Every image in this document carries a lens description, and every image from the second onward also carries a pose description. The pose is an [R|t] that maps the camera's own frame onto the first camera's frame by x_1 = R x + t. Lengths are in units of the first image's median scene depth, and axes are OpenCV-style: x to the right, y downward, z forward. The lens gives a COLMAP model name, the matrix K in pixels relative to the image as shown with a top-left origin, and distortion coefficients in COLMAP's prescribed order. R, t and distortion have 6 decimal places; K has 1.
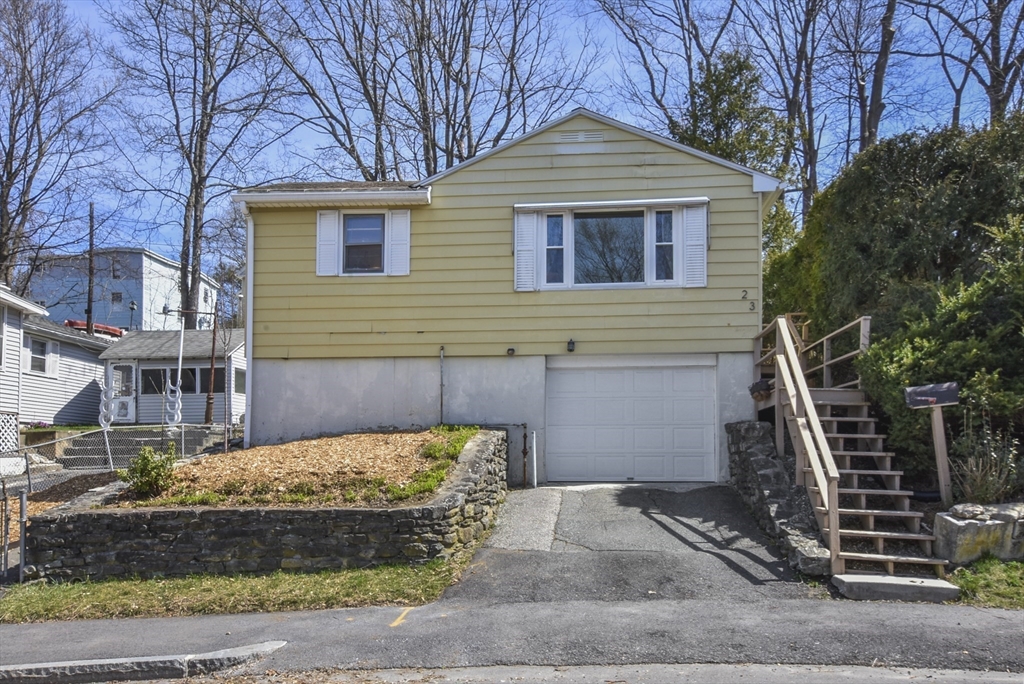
lens RADIAL K [[793.9, 0, 534.7], [0, 793.9, 342.9], [0, 0, 1]] dist [0.029703, 0.077449]
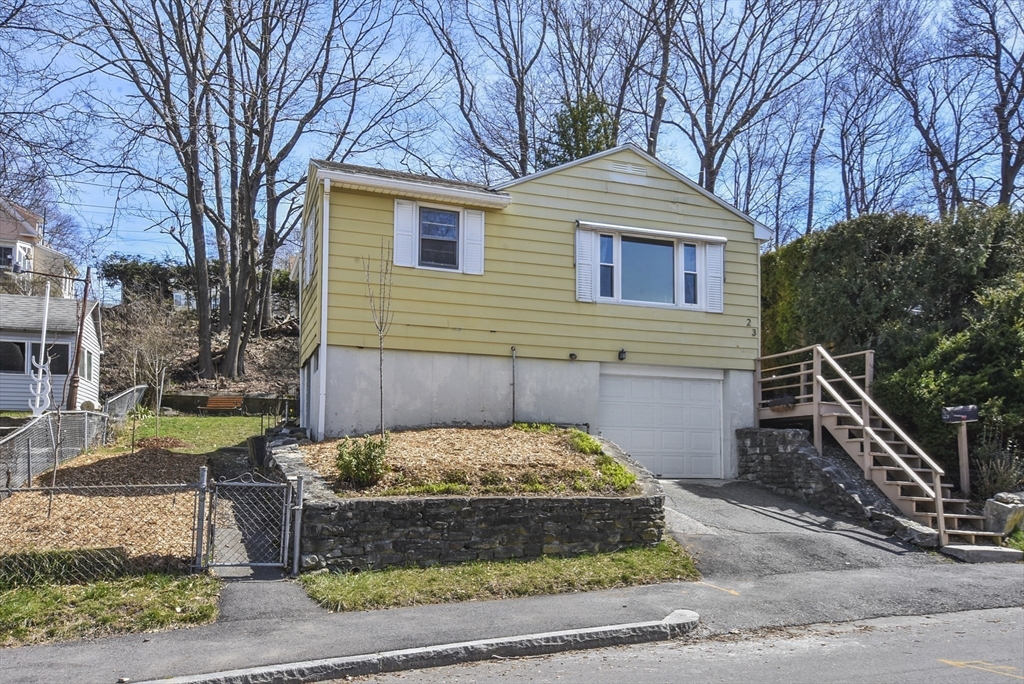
lens RADIAL K [[793.9, 0, 534.7], [0, 793.9, 342.9], [0, 0, 1]] dist [0.029703, 0.077449]
pose [[0.907545, 0.075694, 0.413077, -0.522423], [-0.073229, 0.997076, -0.021822, 0.019843], [-0.413521, -0.010444, 0.910435, 0.038466]]
